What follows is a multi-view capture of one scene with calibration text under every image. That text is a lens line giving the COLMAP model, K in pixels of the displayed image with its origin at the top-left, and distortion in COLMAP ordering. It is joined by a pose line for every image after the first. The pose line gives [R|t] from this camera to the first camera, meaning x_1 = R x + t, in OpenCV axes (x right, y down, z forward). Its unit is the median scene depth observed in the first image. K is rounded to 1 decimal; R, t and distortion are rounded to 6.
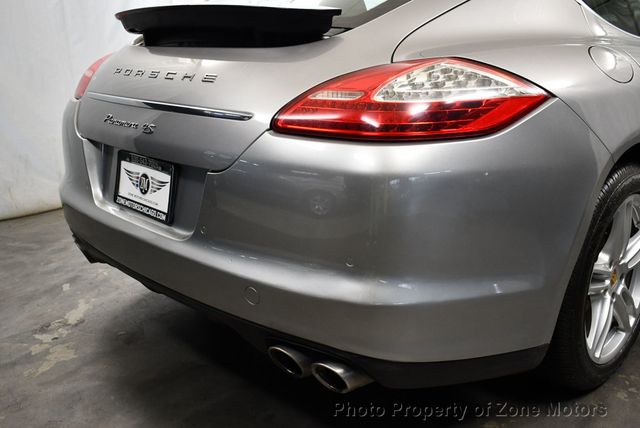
lens RADIAL K [[667.7, 0, 320.0], [0, 667.7, 214.0], [0, 0, 1]] dist [-0.082770, -0.001495]
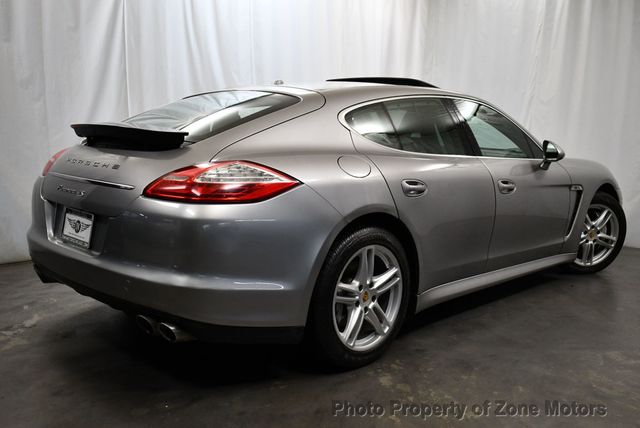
lens RADIAL K [[667.7, 0, 320.0], [0, 667.7, 214.0], [0, 0, 1]] dist [-0.082770, -0.001495]
pose [[0.998516, 0.040779, 0.036101, 0.275722], [-0.035341, 0.989490, -0.140218, 0.131200], [-0.041439, 0.138734, 0.989462, -0.659800]]
